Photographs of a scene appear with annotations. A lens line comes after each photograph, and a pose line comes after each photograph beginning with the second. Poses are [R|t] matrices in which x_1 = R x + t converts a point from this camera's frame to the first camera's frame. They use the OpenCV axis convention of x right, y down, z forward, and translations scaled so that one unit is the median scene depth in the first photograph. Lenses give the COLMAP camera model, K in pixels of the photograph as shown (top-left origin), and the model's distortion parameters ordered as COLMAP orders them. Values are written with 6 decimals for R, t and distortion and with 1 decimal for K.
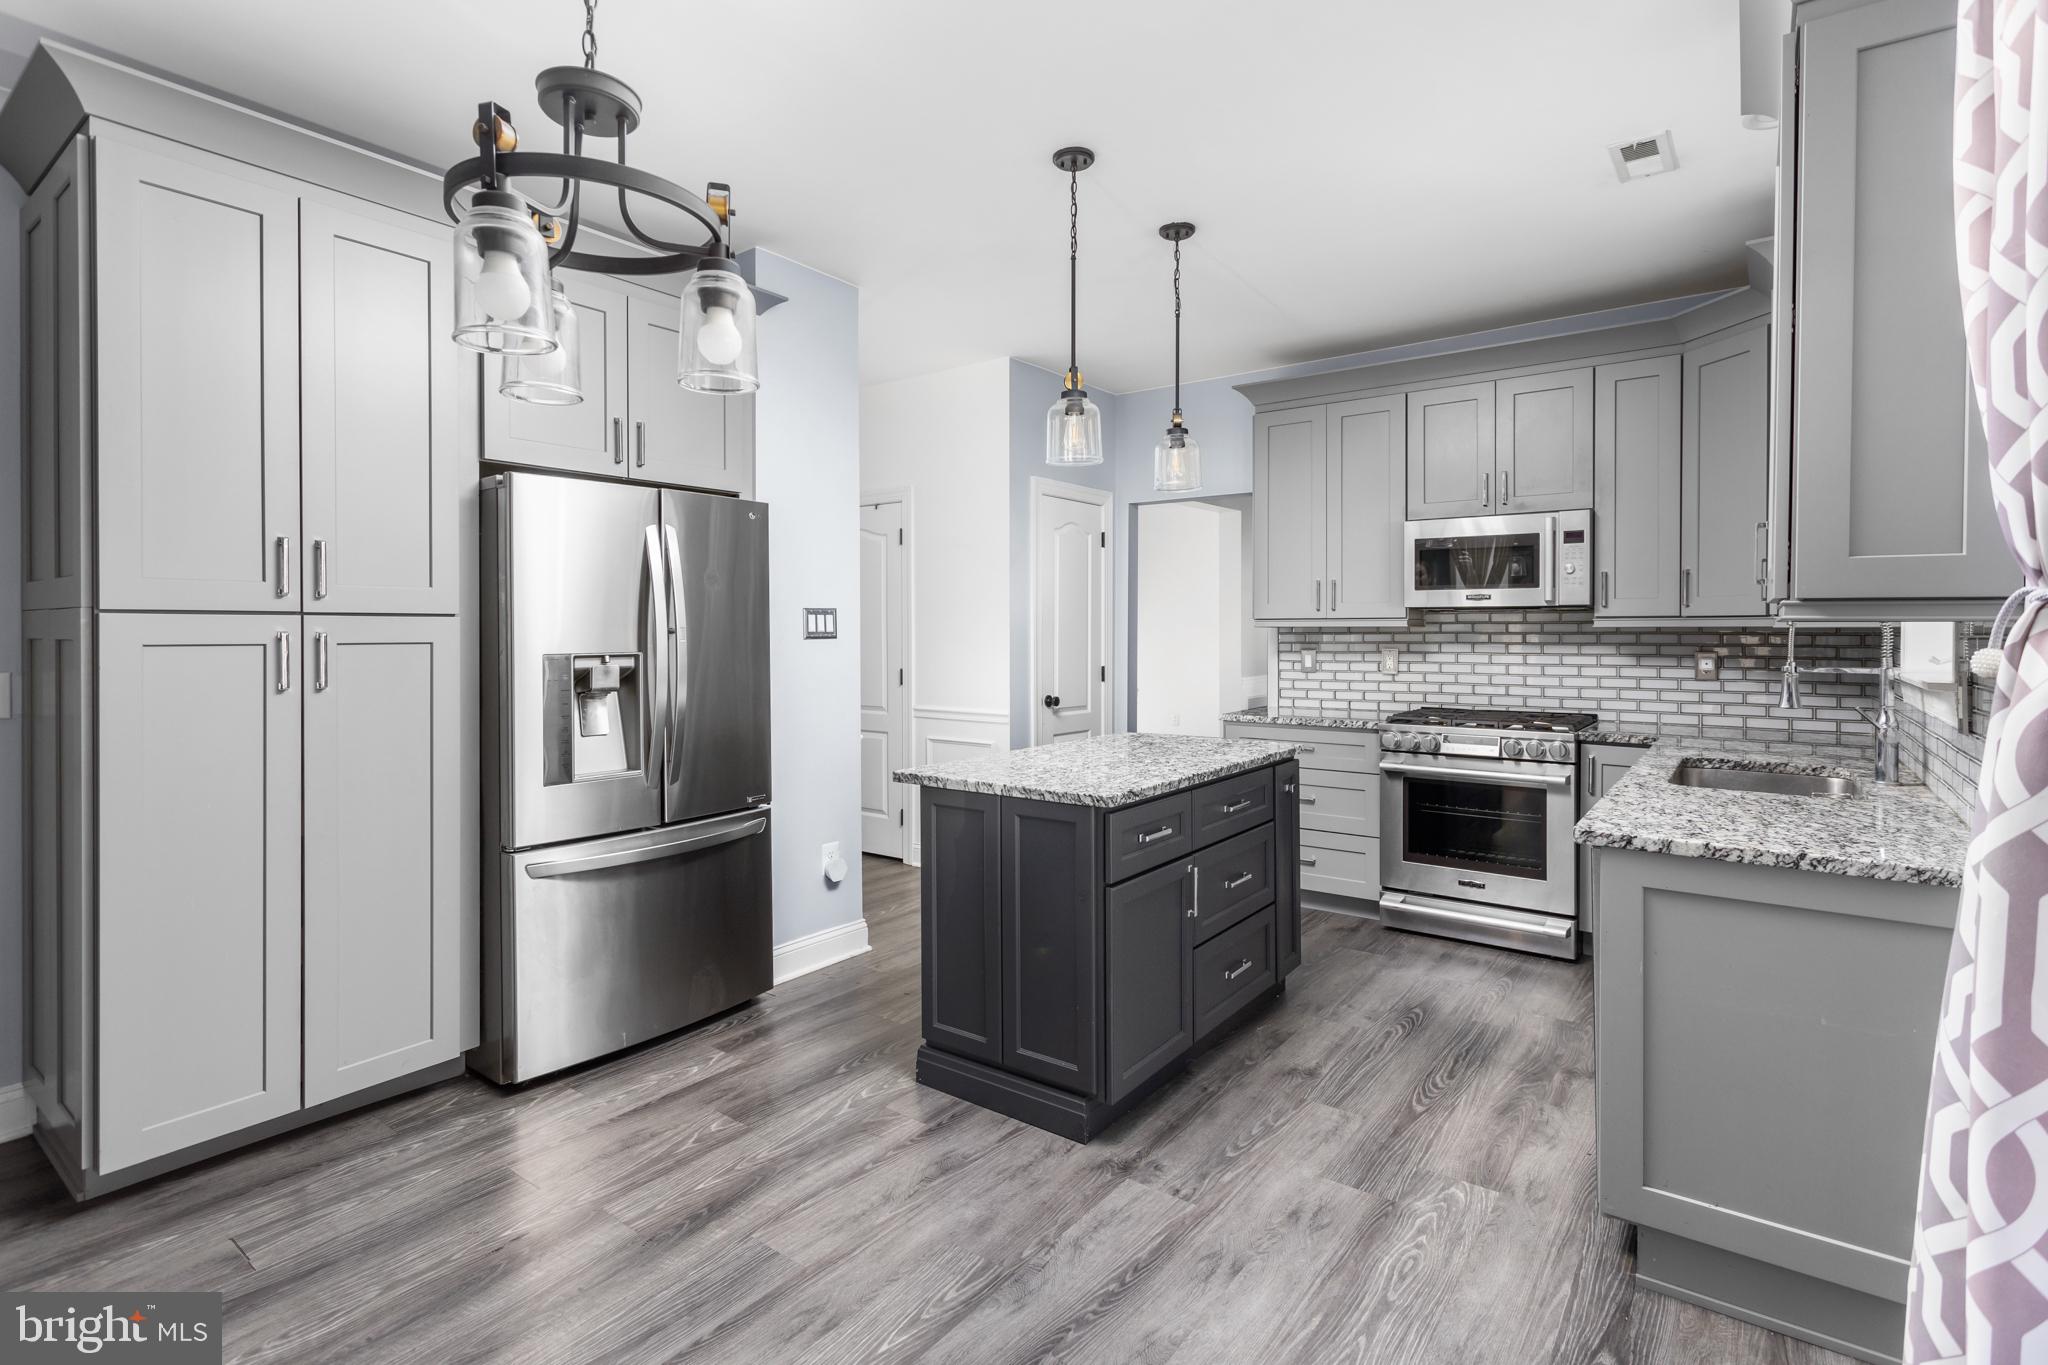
lens RADIAL K [[979.4, 0, 1001.5], [0, 979.4, 637.7], [0, 0, 1]] dist [-0.002291, 0.000460]
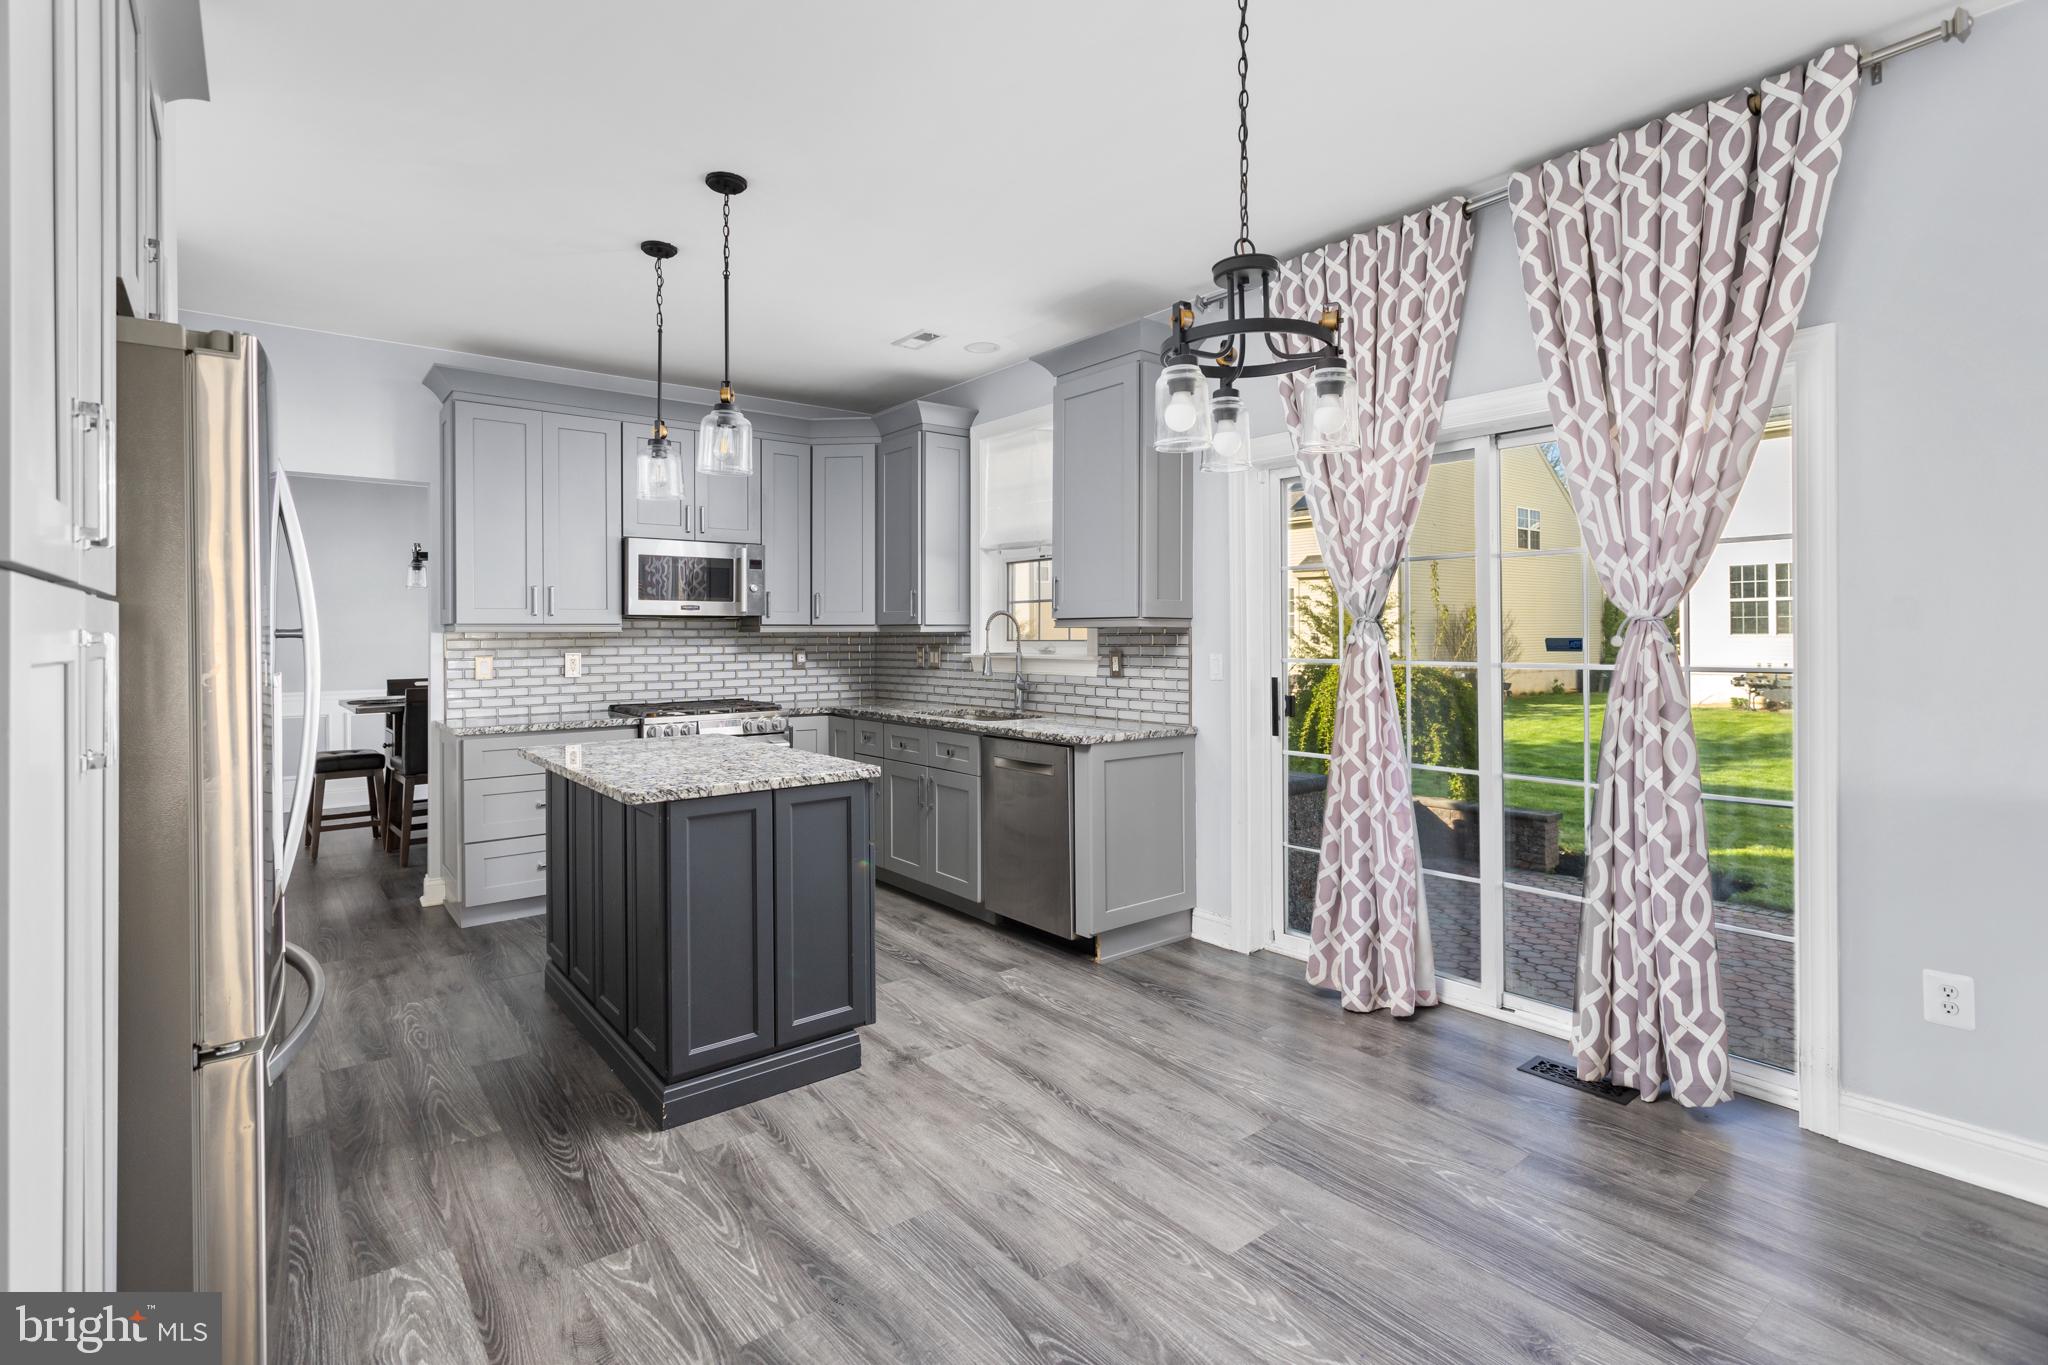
lens RADIAL K [[979.4, 0, 1055.7], [0, 979.4, 634.2], [0, 0, 1]] dist [-0.002291, 0.000460]
pose [[0.227109, 0.000399, 0.973869, -0.966778], [0.013103, 0.999908, -0.003465, 0.002578], [-0.973781, 0.013547, 0.227083, 0.474378]]
